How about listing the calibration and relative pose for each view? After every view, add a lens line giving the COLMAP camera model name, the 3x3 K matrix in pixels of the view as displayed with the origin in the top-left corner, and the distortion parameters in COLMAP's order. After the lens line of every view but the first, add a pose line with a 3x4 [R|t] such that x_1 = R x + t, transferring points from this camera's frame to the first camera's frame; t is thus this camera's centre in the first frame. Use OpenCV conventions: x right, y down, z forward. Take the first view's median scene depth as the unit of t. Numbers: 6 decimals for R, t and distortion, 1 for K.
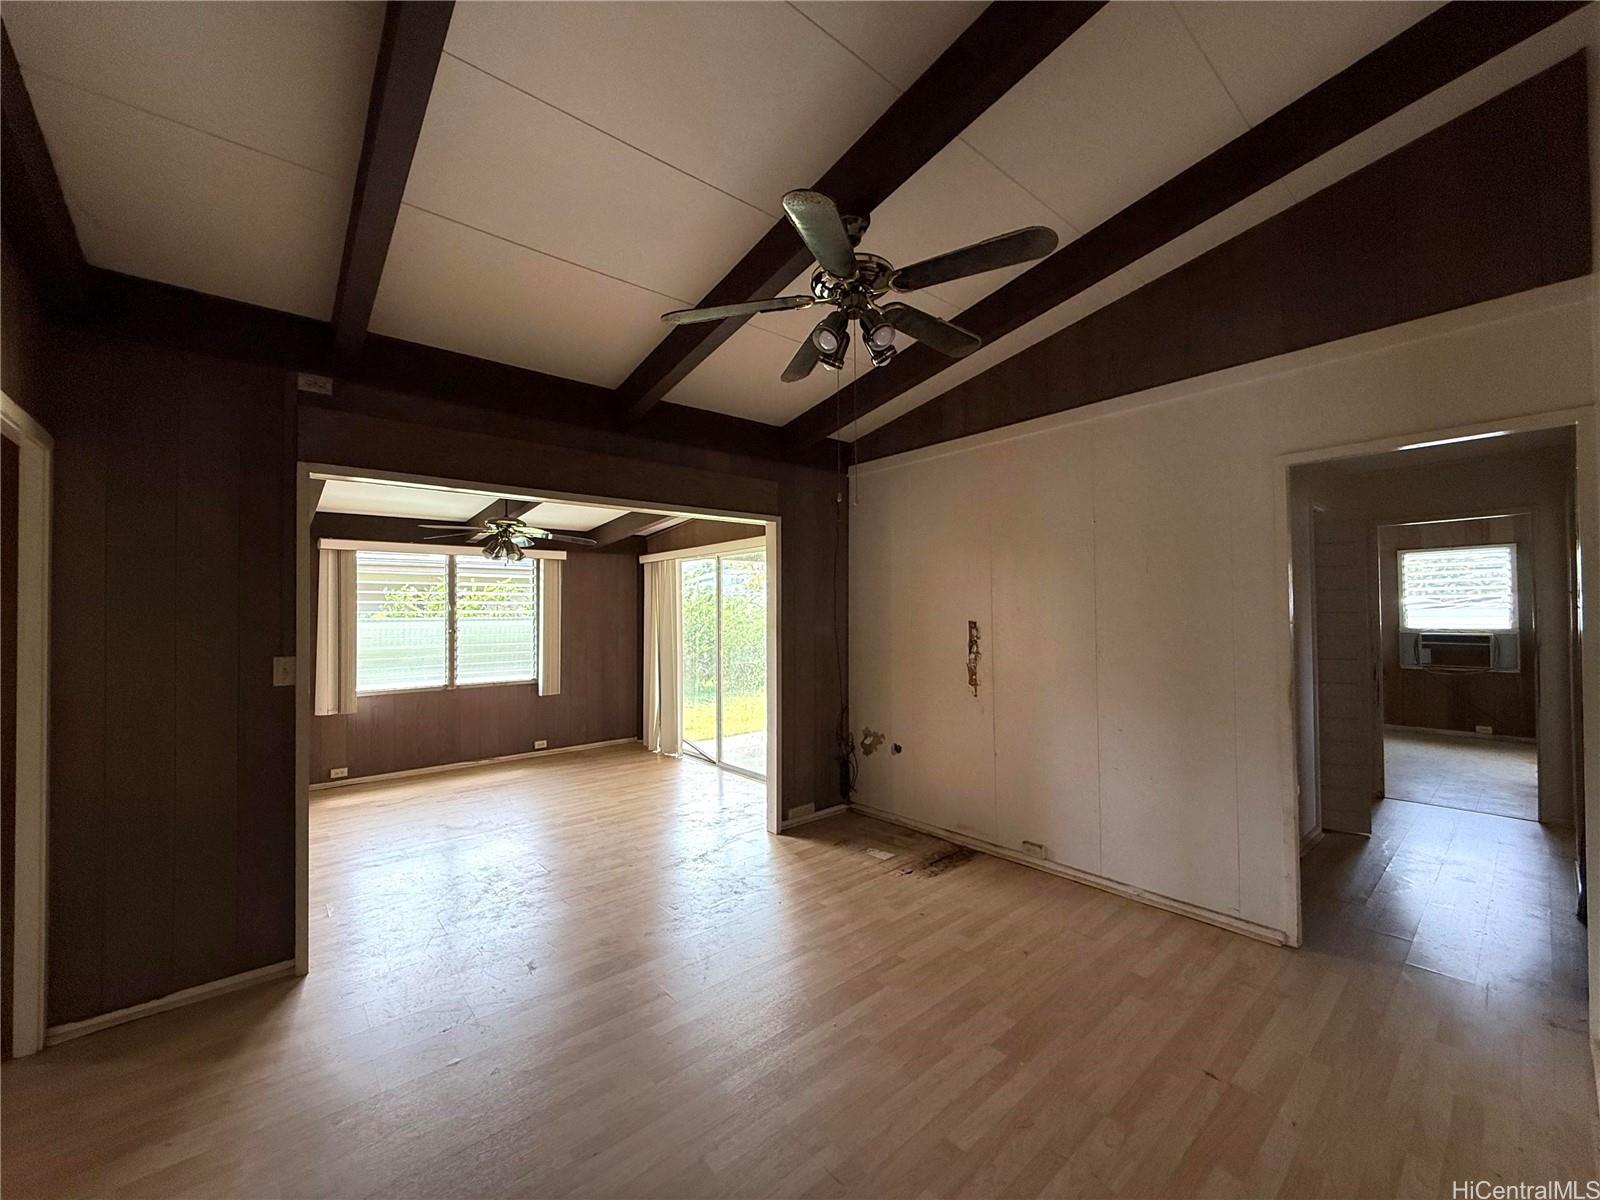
lens RADIAL K [[640.1, 0, 794.5], [0, 640.1, 599.9], [0, 0, 1]] dist [0.001402, 0.000306]
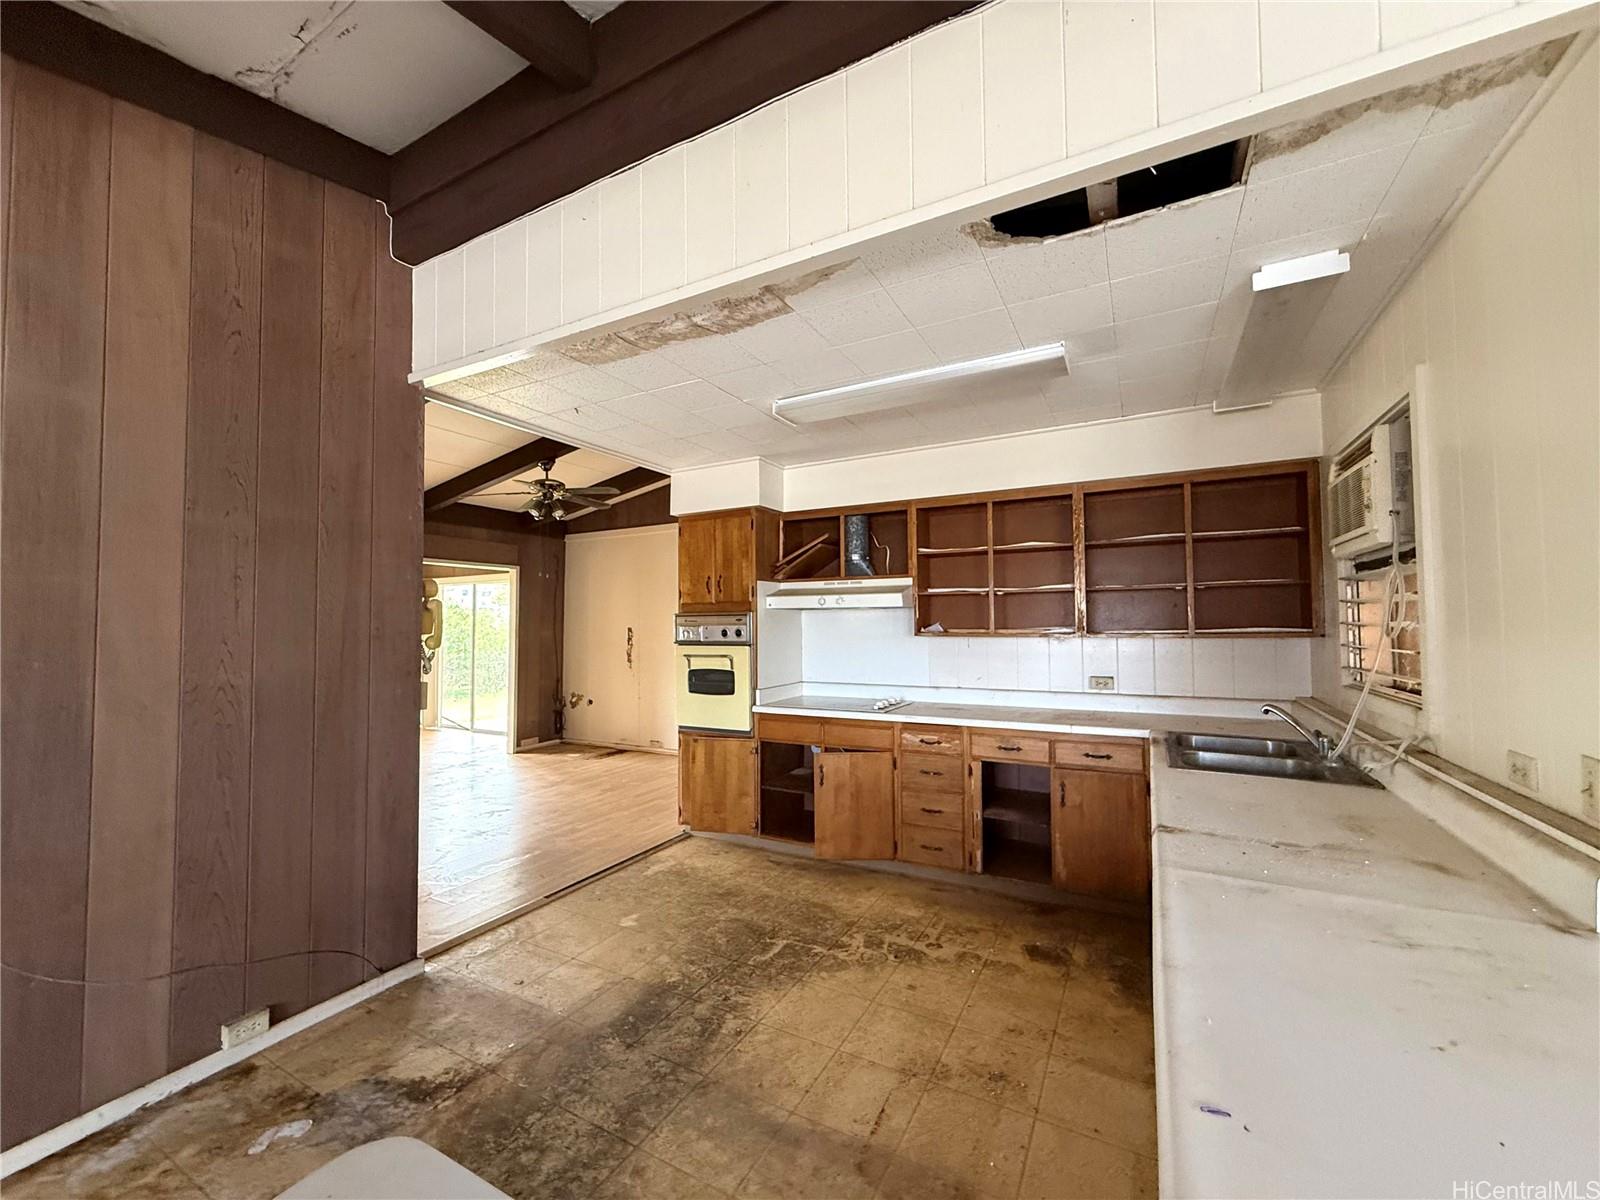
lens RADIAL K [[640.1, 0, 794.5], [0, 640.1, 599.9], [0, 0, 1]] dist [0.001402, 0.000306]
pose [[0.933830, 0.017182, 0.357304, 0.050648], [-0.010677, 0.999740, -0.020170, -0.013002], [-0.357558, 0.015021, 0.933770, -0.777125]]
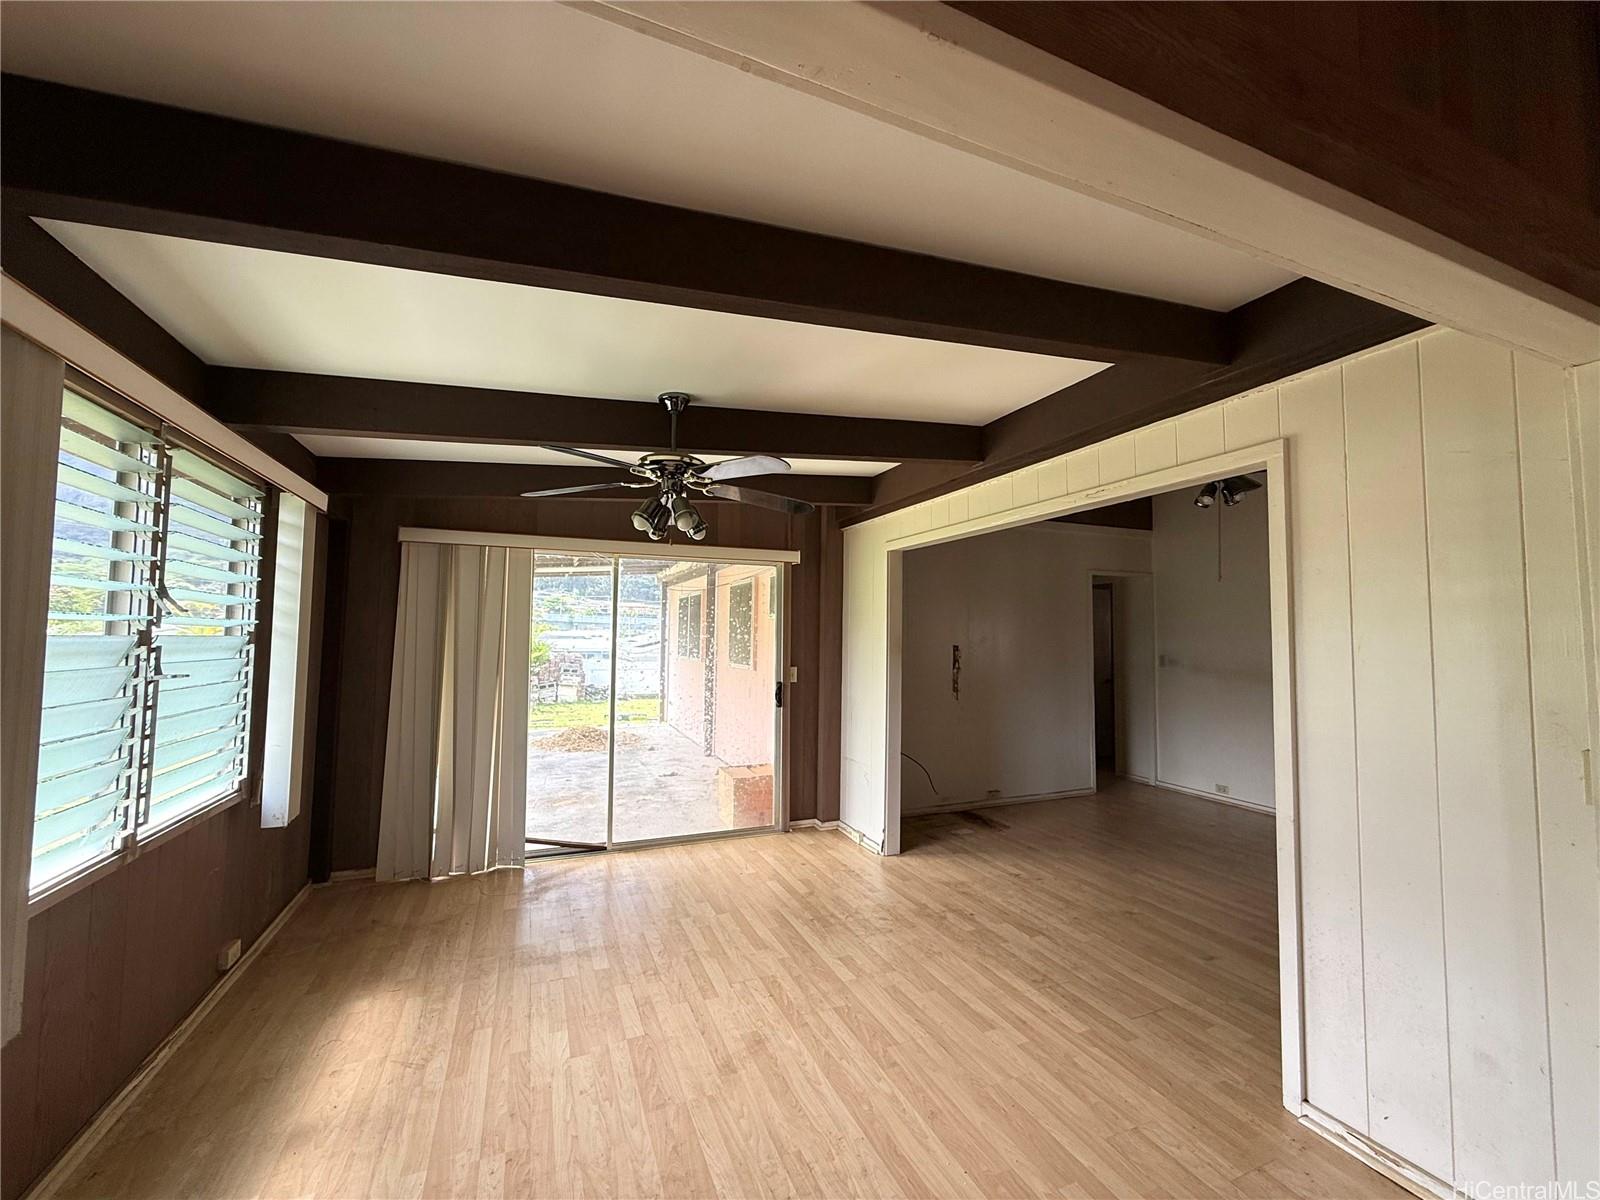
lens RADIAL K [[640.1, 0, 794.5], [0, 640.1, 599.9], [0, 0, 1]] dist [0.001402, 0.000306]
pose [[0.300741, 0.066370, 0.951394, -0.990178], [-0.029354, 0.997747, -0.060325, 0.024594], [-0.953254, -0.009785, 0.302012, 0.782015]]
